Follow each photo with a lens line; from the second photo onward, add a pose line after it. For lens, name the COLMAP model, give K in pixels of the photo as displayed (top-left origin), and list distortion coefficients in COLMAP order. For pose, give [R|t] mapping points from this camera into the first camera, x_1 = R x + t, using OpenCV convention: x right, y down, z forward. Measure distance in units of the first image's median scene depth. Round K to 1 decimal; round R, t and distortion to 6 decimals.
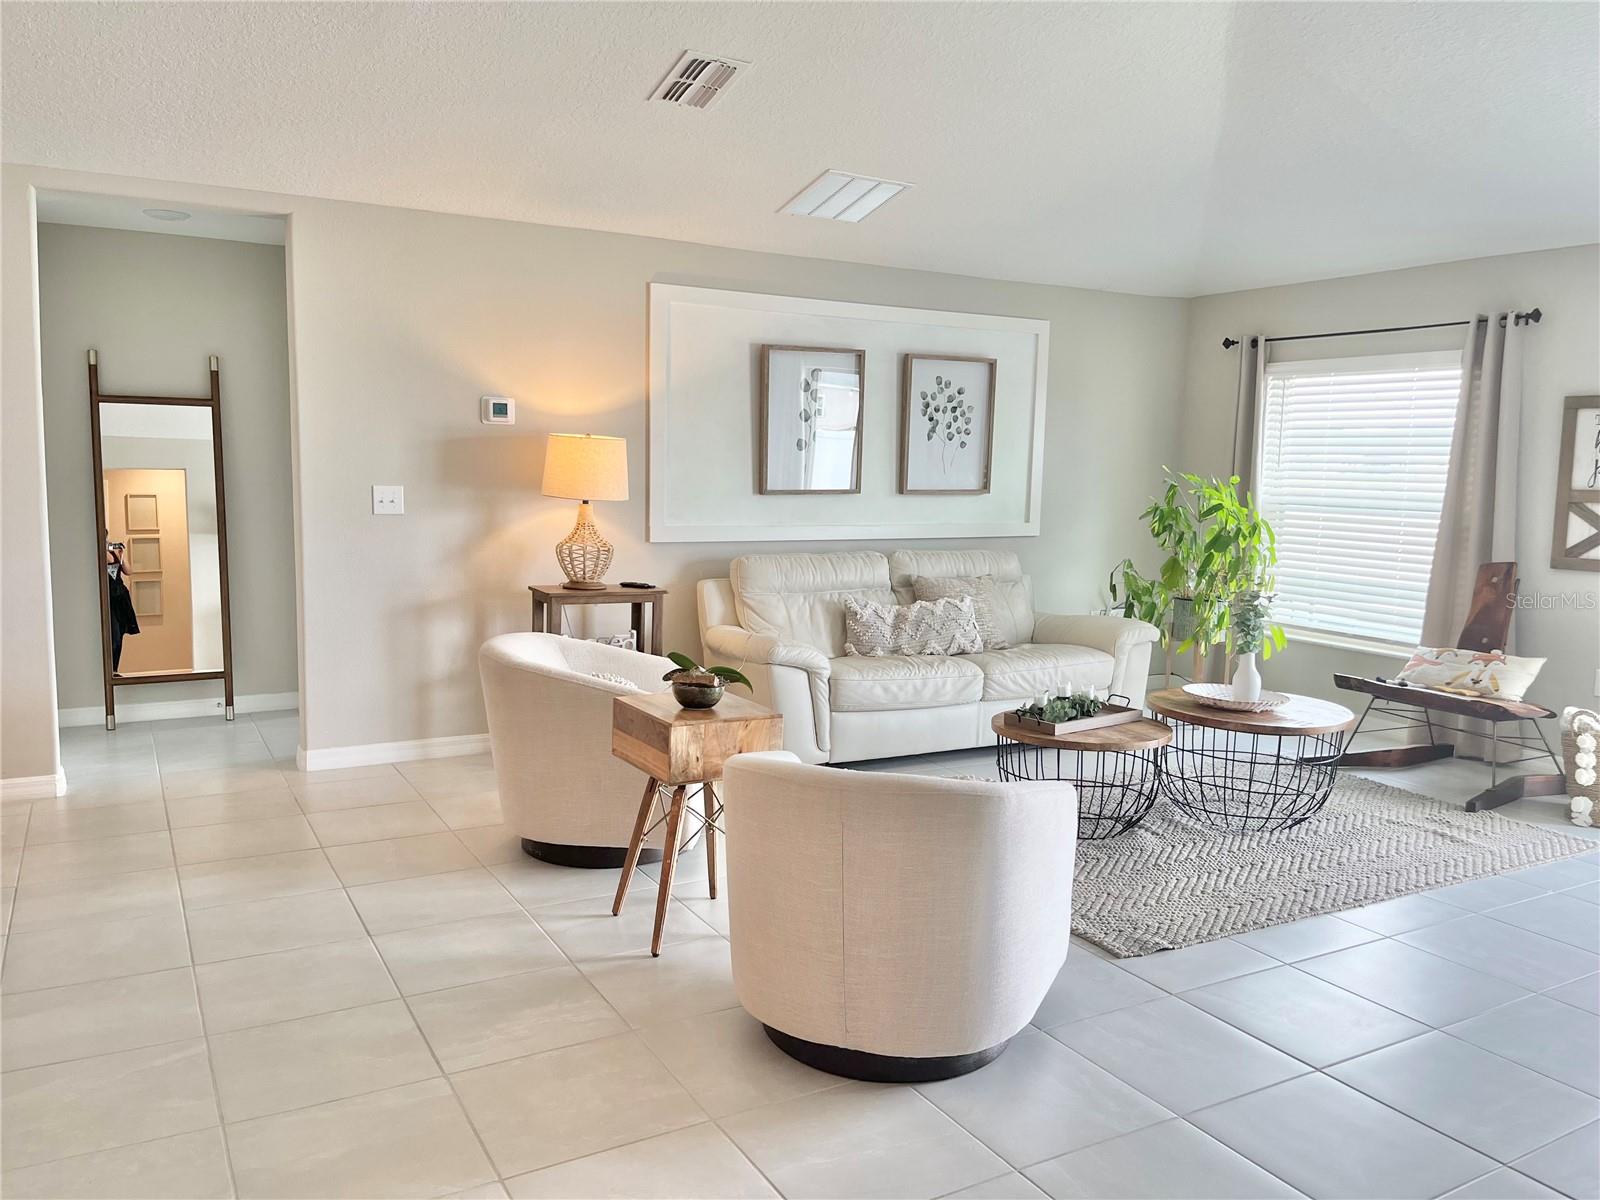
lens RADIAL K [[1219.4, 0, 823.9], [0, 1219.4, 601.8], [0, 0, 1]] dist [0.061193, -0.081667]
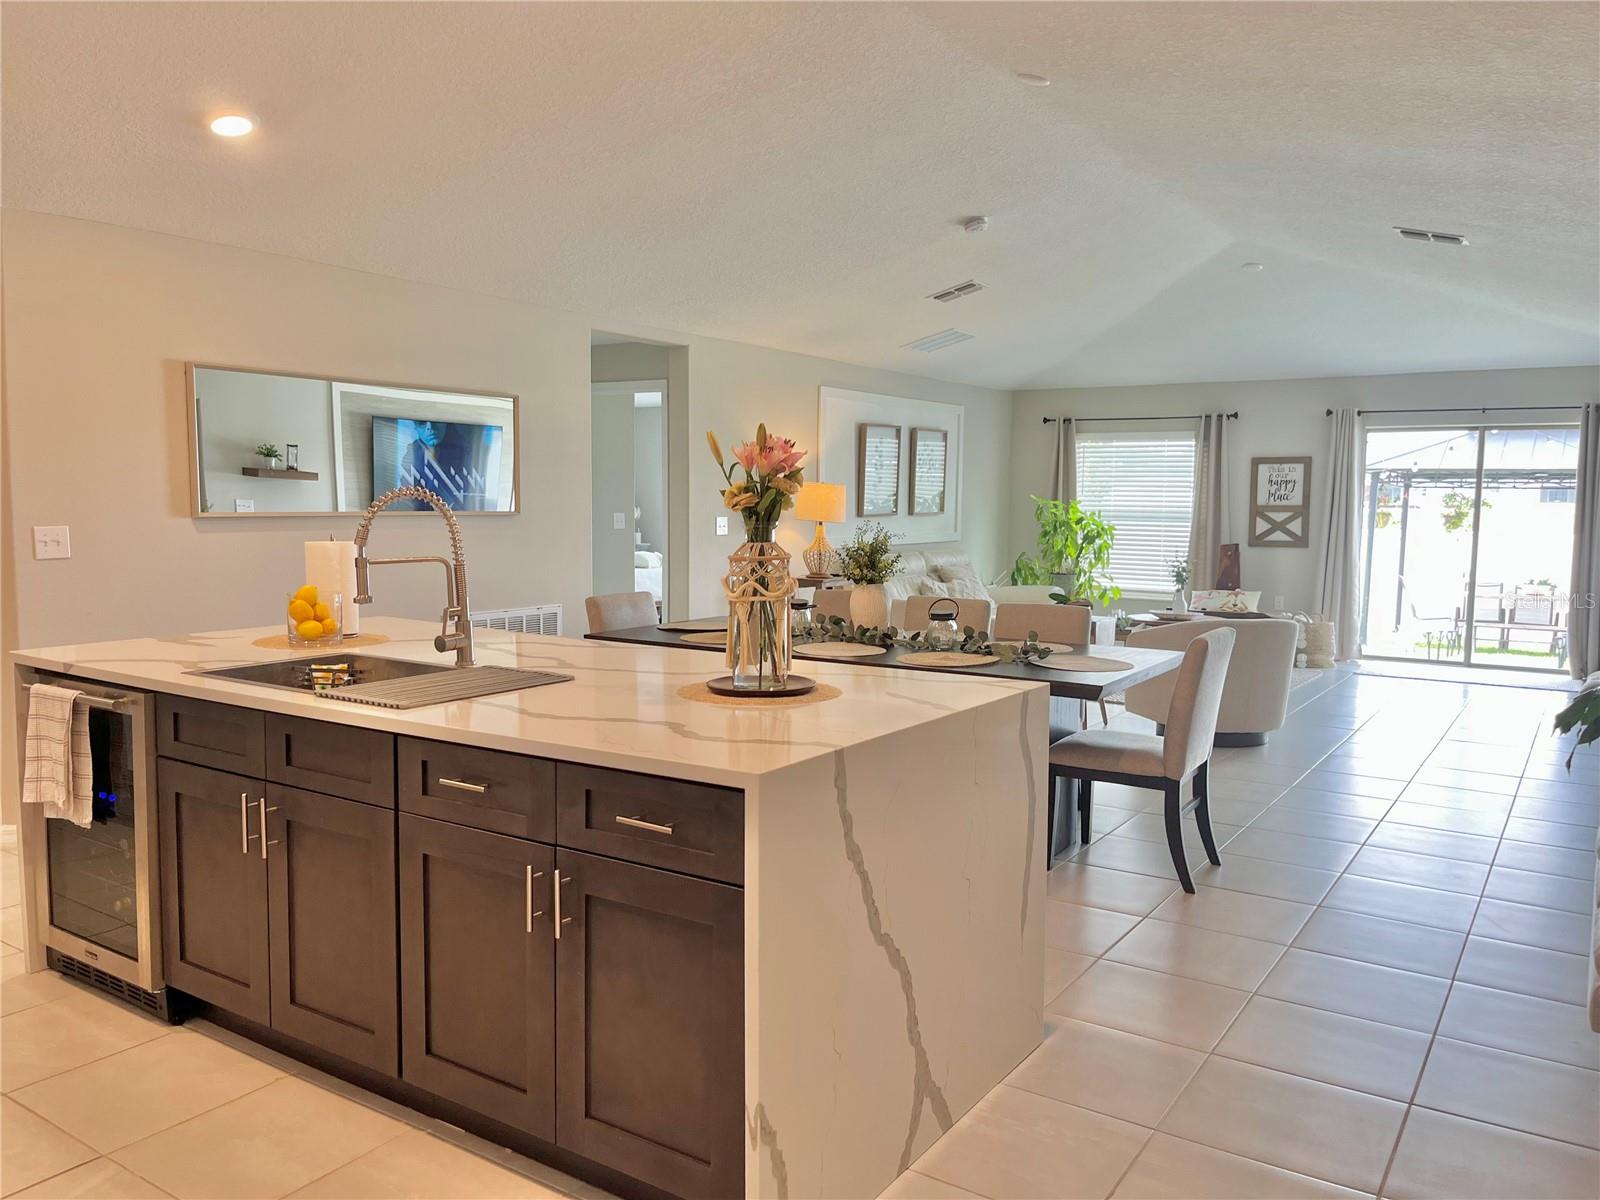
lens RADIAL K [[1219.4, 0, 796.3], [0, 1219.4, 614.0], [0, 0, 1]] dist [0.061193, -0.081667]
pose [[0.897097, -0.055856, 0.438289, -0.836593], [0.059362, 0.998220, 0.005711, 0.023665], [-0.437828, 0.020894, 0.898816, -0.387298]]
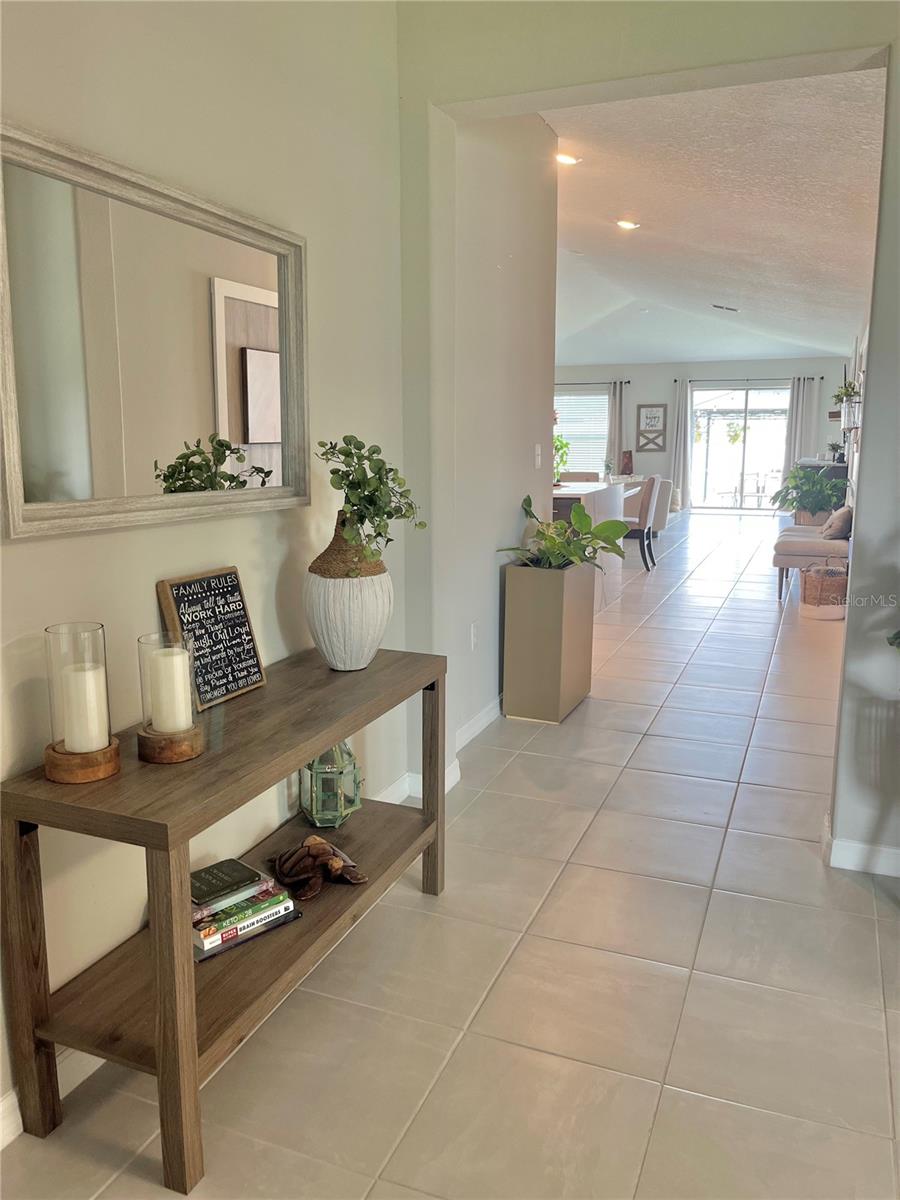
lens RADIAL K [[914.6, 0, 463.0], [0, 914.6, 594.7], [0, 0, 1]] dist [0.061193, -0.081667]
pose [[0.785507, -0.135674, 0.603797, -1.437336], [0.091480, 0.990410, 0.103535, 0.060230], [-0.612054, -0.026092, 0.790385, -0.809013]]
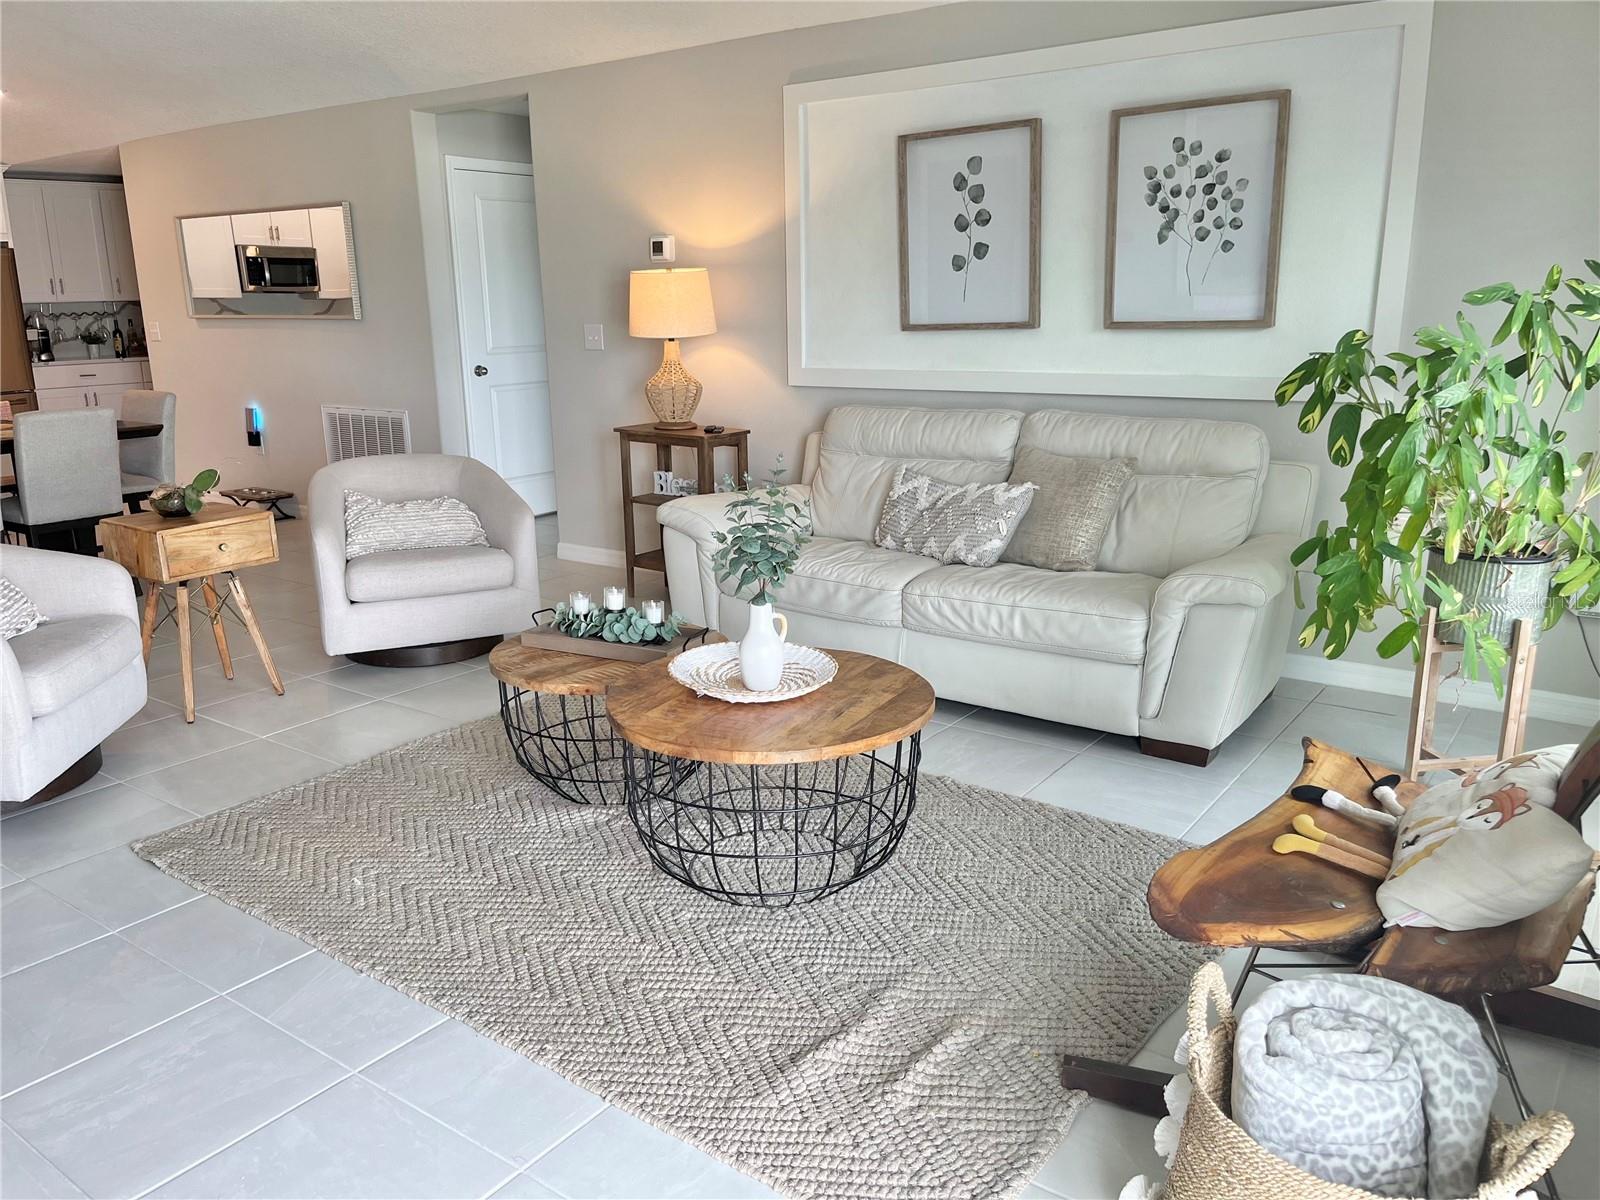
lens RADIAL K [[1219.4, 0, 795.6], [0, 1219.4, 605.0], [0, 0, 1]] dist [0.061193, -0.081667]
pose [[0.395465, 0.199635, -0.896523, 0.688992], [-0.078233, 0.979867, 0.183685, -0.053897], [0.915143, -0.002503, 0.403121, 0.613277]]
